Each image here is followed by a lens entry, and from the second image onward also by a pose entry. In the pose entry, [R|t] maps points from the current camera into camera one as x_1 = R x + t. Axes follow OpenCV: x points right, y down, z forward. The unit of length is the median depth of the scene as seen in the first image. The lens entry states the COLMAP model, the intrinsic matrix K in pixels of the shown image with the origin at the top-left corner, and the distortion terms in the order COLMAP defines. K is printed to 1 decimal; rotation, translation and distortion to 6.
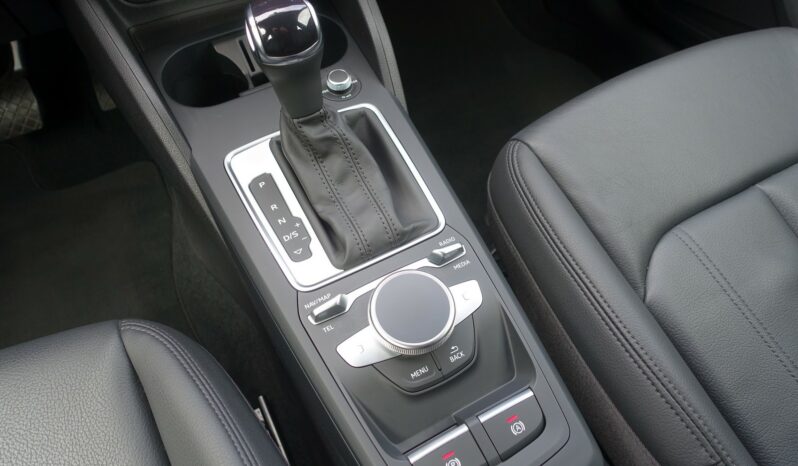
lens RADIAL K [[557.9, 0, 411.2], [0, 557.9, 232.6], [0, 0, 1]] dist [-0.003296, 0.006878]
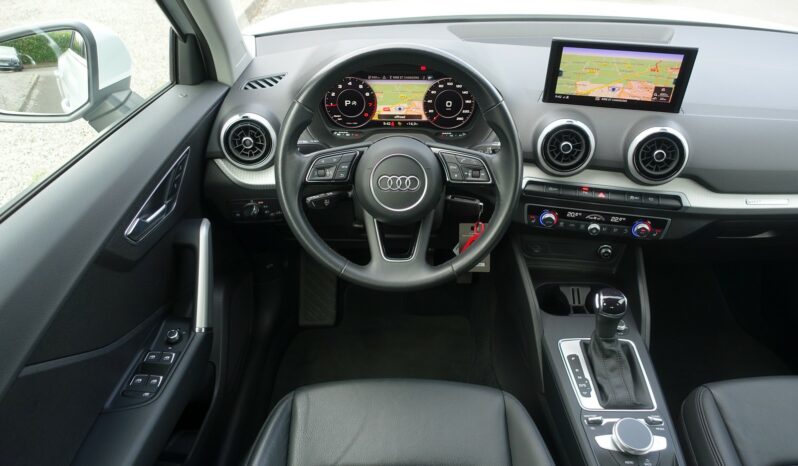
lens RADIAL K [[557.9, 0, 400.0], [0, 557.9, 231.0], [0, 0, 1]] dist [-0.003296, 0.006878]
pose [[0.877675, 0.288832, -0.382443, -0.178340], [-0.399044, 0.882367, -0.249384, 0.304664], [0.265425, 0.371490, 0.889688, -1.392349]]
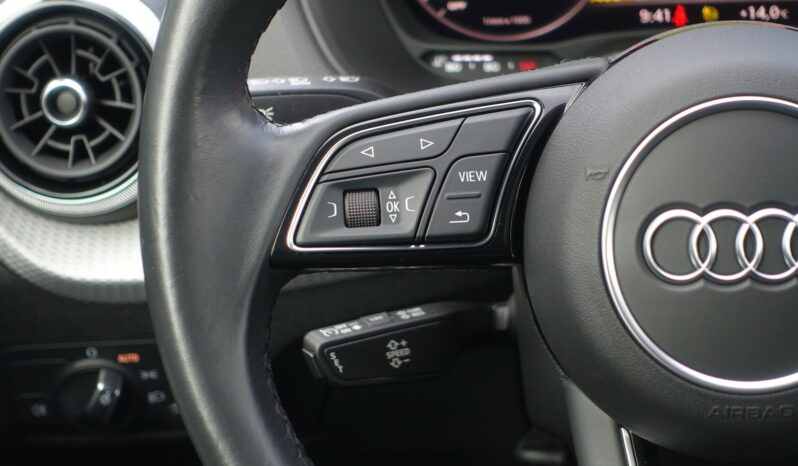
lens RADIAL K [[1576.4, 0, 399.6], [0, 1576.4, 232.2], [0, 0, 1]] dist [-0.160157, 0.000000]
pose [[0.806963, 0.214379, -0.550321, -0.582840], [-0.430520, 0.851397, -0.299628, 0.087070], [0.404307, 0.478712, 0.779340, -0.654188]]
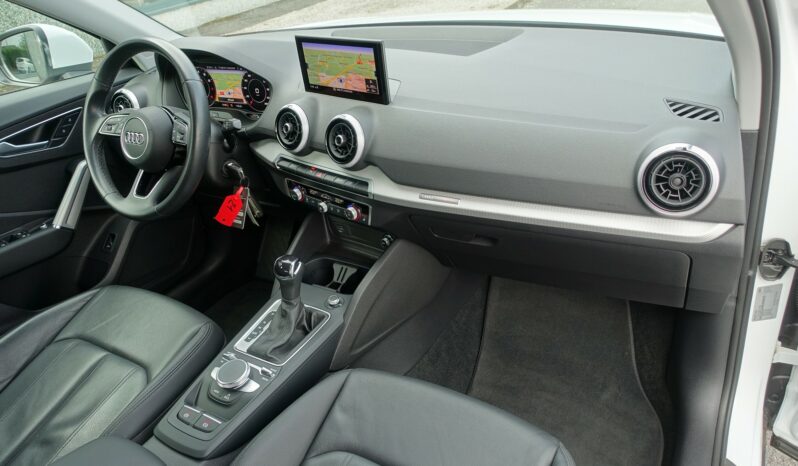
lens RADIAL K [[557.9, 0, 391.9], [0, 557.9, 227.8], [0, 0, 1]] dist [-0.003296, 0.006878]
pose [[0.509408, 0.392442, -0.765828, 1.845738], [-0.622522, 0.782492, -0.013103, -0.718781], [0.594112, 0.483420, 0.642912, -0.499208]]
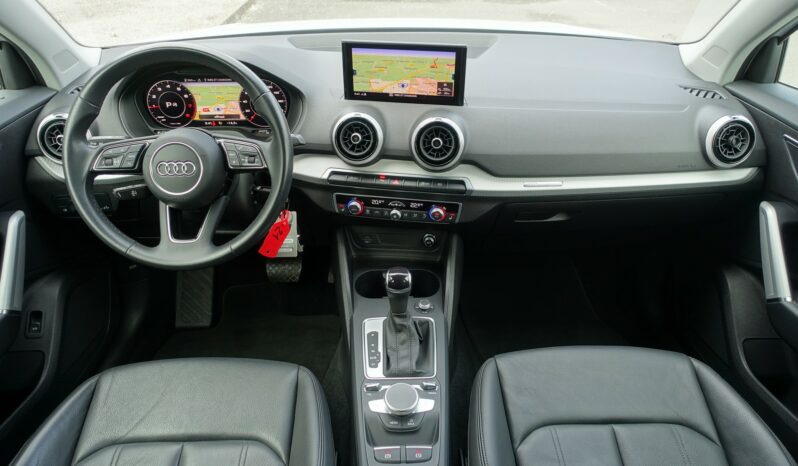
lens RADIAL K [[557.9, 0, 401.9], [0, 557.9, 230.0], [0, 0, 1]] dist [-0.003296, 0.006878]
pose [[0.891705, 0.246816, -0.379399, 0.654070], [-0.372351, 0.876585, -0.304883, 0.205632], [0.257325, 0.413135, 0.873558, -1.263431]]
